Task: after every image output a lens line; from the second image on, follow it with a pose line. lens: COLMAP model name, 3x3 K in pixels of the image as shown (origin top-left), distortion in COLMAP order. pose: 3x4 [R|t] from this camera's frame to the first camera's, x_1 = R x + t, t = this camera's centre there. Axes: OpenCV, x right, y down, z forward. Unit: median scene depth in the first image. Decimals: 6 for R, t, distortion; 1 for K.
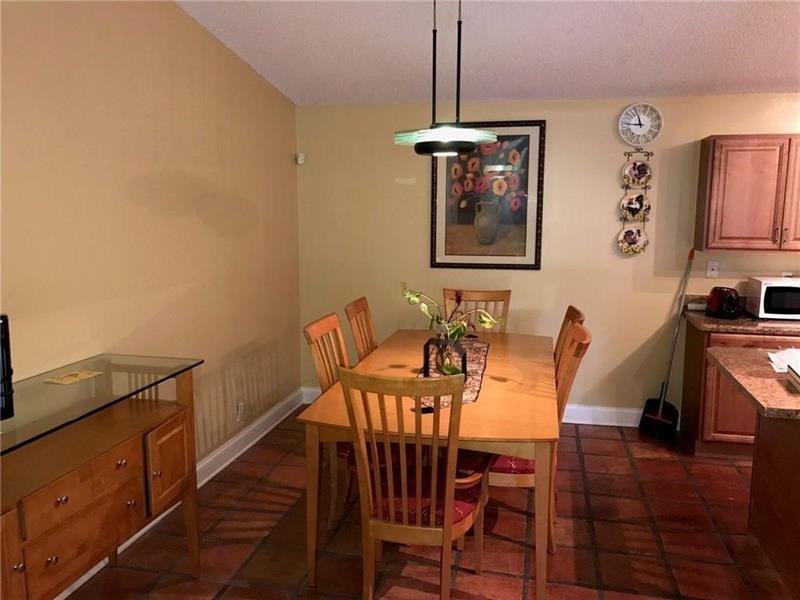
lens RADIAL K [[655.0, 0, 400.9], [0, 655.0, 300.4], [0, 0, 1]] dist [0.014378, -0.026876]
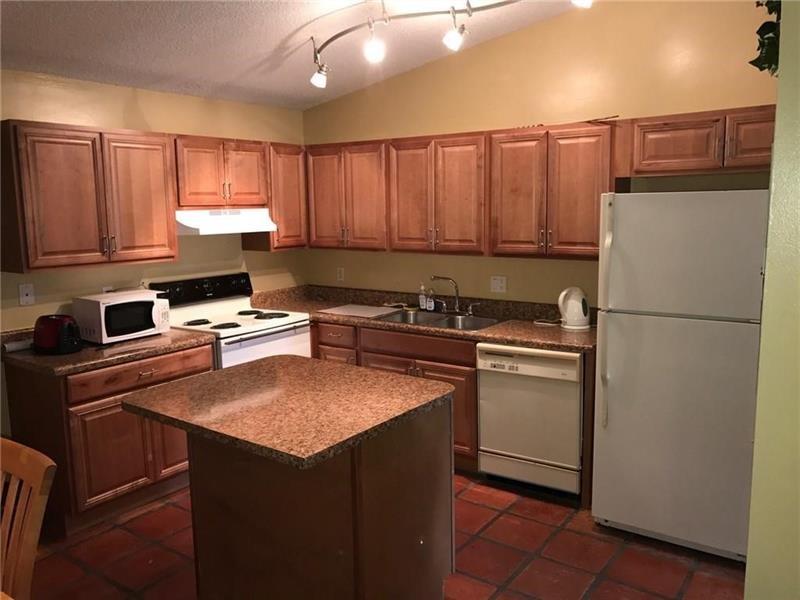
lens RADIAL K [[655.0, 0, 399.2], [0, 655.0, 297.1], [0, 0, 1]] dist [0.014378, -0.026876]
pose [[0.400898, -0.136281, 0.905929, -0.056489], [0.150272, 0.985262, 0.081716, -0.044930], [-0.903714, 0.103376, 0.415469, 0.303993]]
